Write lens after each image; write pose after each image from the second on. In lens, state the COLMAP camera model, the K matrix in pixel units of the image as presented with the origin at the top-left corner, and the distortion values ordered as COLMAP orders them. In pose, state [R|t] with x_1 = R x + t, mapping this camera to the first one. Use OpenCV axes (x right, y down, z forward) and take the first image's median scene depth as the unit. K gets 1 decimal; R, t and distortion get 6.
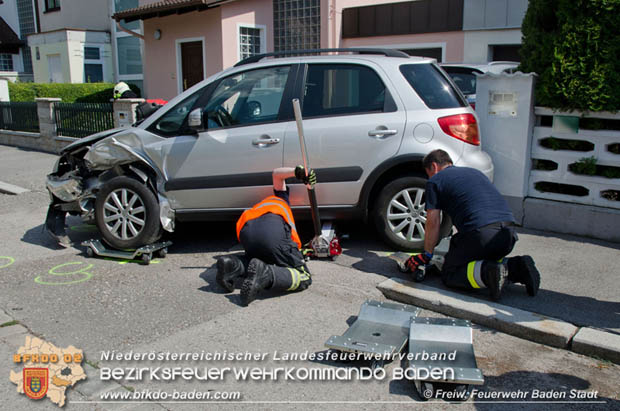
lens RADIAL K [[637.2, 0, 310.0], [0, 637.2, 205.5], [0, 0, 1]] dist [-0.207337, 0.389113]
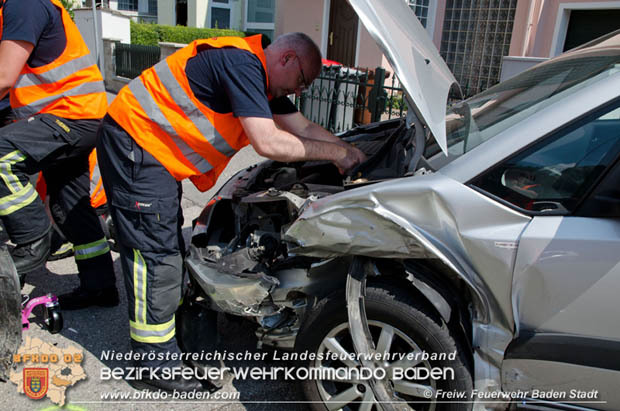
lens RADIAL K [[553.7, 0, 310.0], [0, 553.7, 205.5], [0, 0, 1]] dist [0.012107, 0.009284]
pose [[0.986702, 0.095467, -0.131547, -0.119151], [-0.081626, 0.990916, 0.106877, -0.052350], [0.140556, -0.094718, 0.985532, 0.260623]]
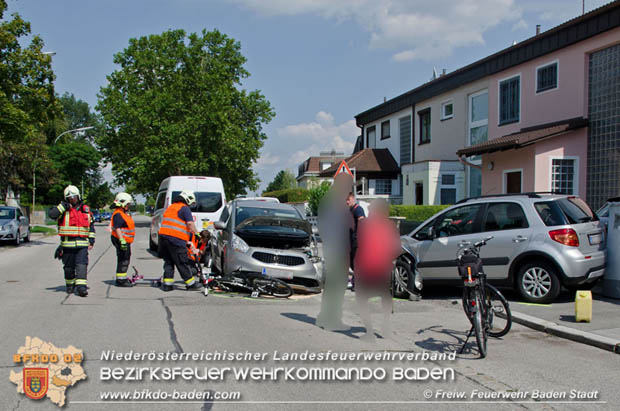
lens RADIAL K [[756.1, 0, 292.4], [0, 756.1, 206.8], [0, 0, 1]] dist [0.042060, 0.049719]
pose [[0.825953, -0.015561, -0.563524, 0.302835], [-0.085603, 0.984565, -0.152654, 0.070974], [0.557202, 0.174325, 0.811873, -0.454792]]
